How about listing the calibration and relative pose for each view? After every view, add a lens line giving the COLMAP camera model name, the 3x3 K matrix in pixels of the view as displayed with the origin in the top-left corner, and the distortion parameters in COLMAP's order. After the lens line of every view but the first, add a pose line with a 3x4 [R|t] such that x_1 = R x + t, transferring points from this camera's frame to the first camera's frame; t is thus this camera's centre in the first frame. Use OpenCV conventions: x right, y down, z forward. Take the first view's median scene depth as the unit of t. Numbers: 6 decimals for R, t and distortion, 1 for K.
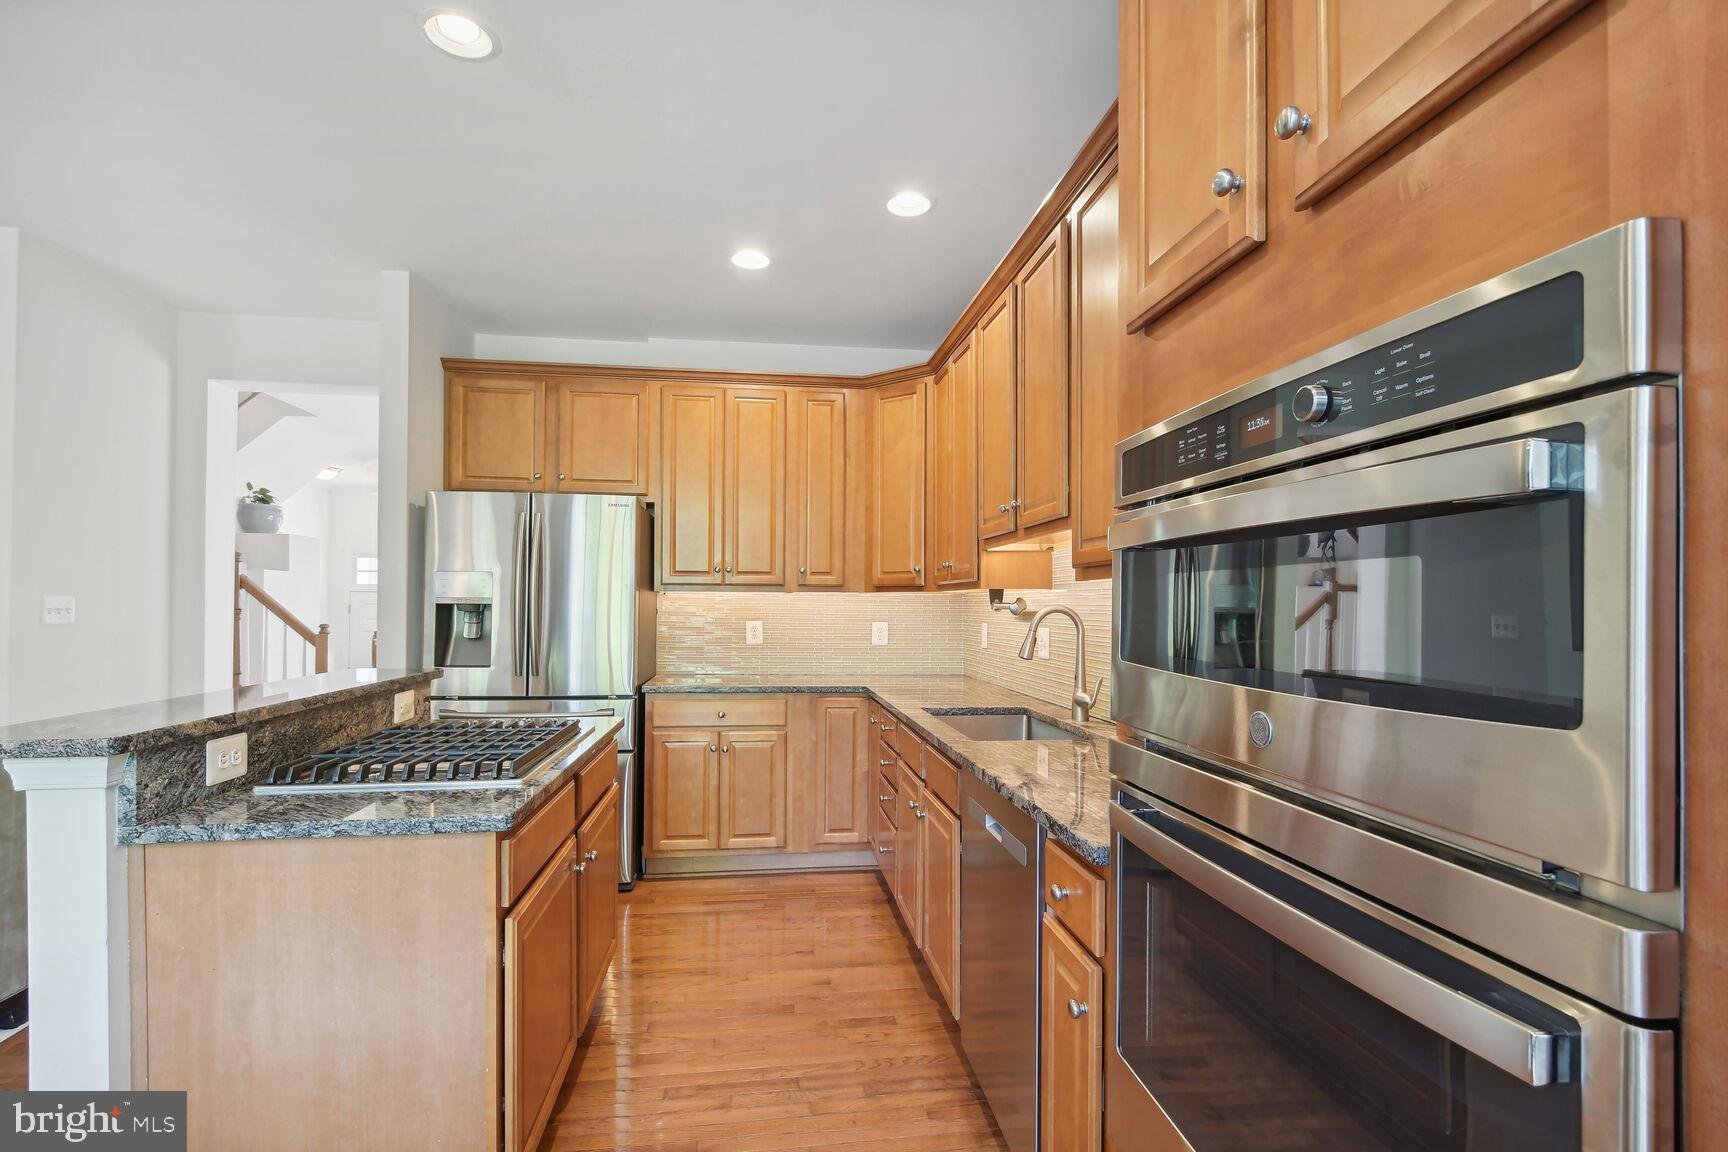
lens RADIAL K [[789.4, 0, 864.0], [0, 789.4, 596.1], [0, 0, 1]] dist [0.030370, -0.015709]
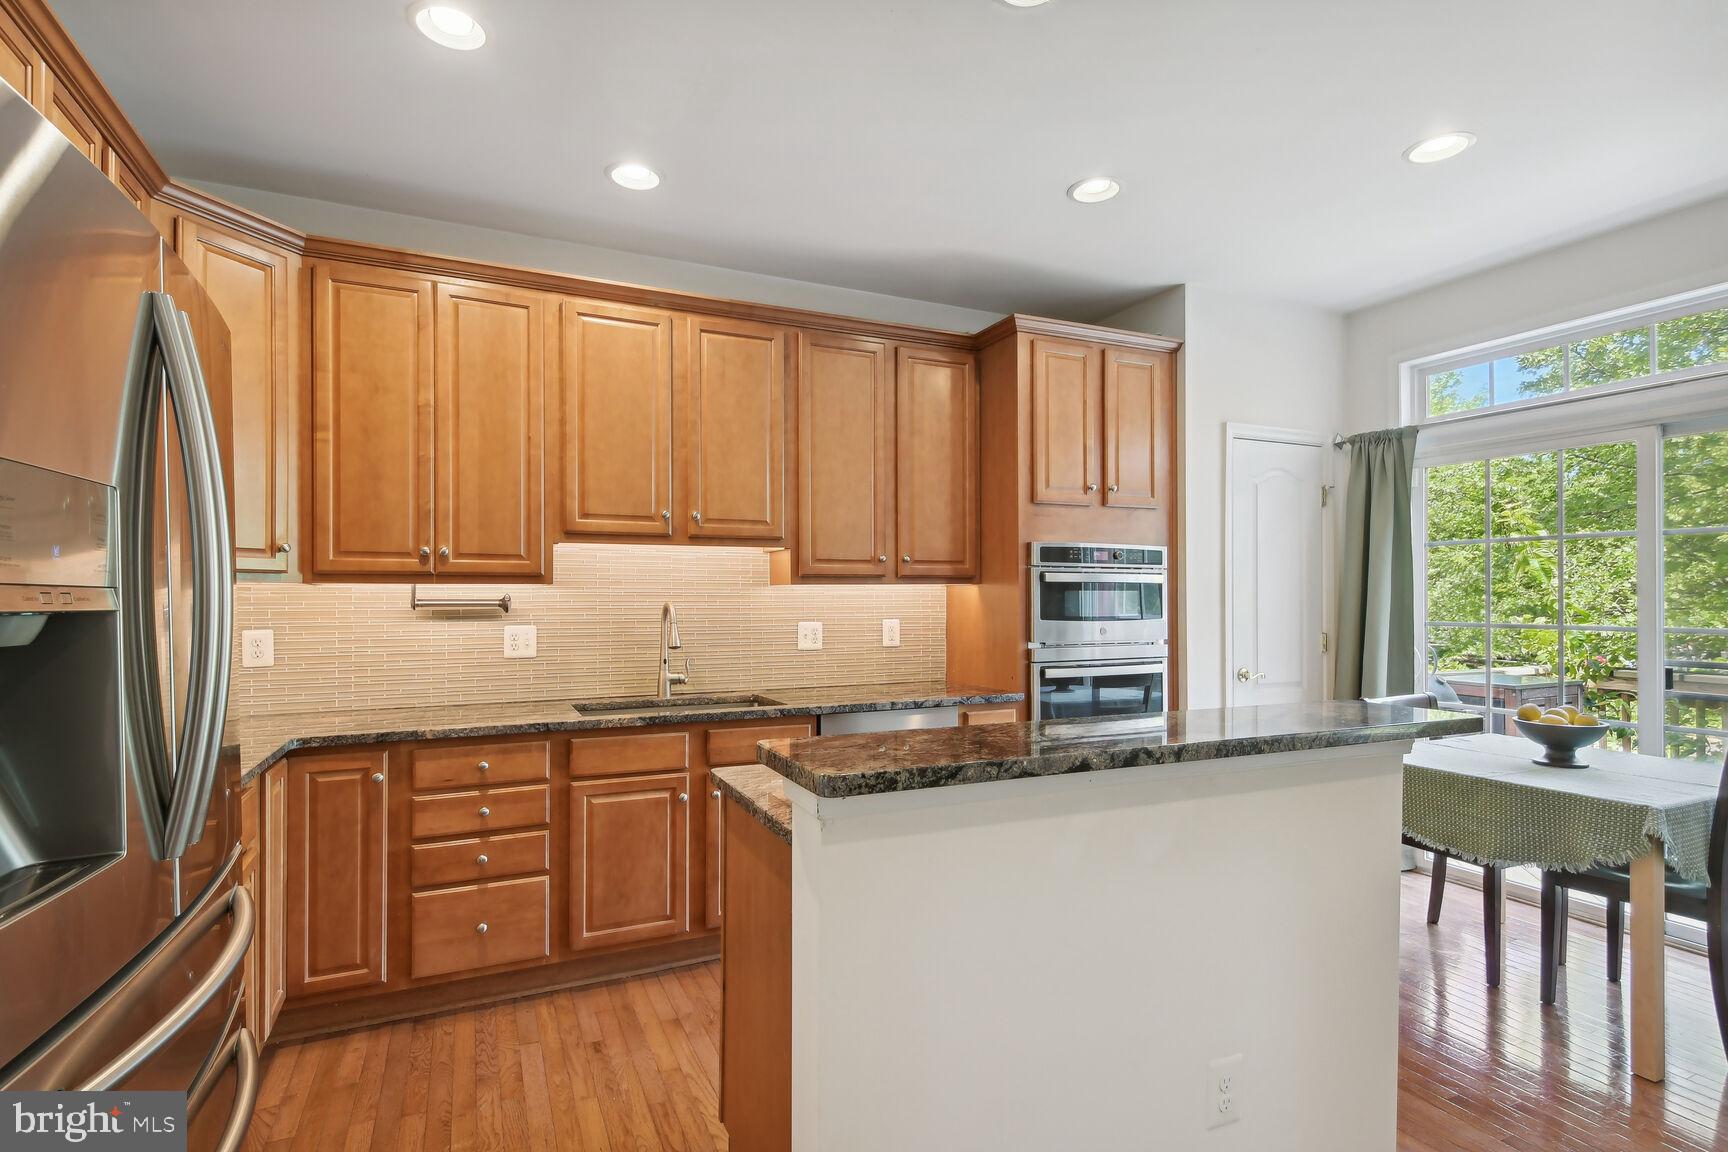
lens RADIAL K [[812.3, 0, 859.7], [0, 812.3, 597.5], [0, 0, 1]] dist [0.000430, 0.000091]
pose [[-0.287465, 0.002443, 0.957788, -1.534262], [-0.004892, 0.999980, -0.004019, 0.006943], [-0.957779, -0.005840, -0.287447, 1.635873]]
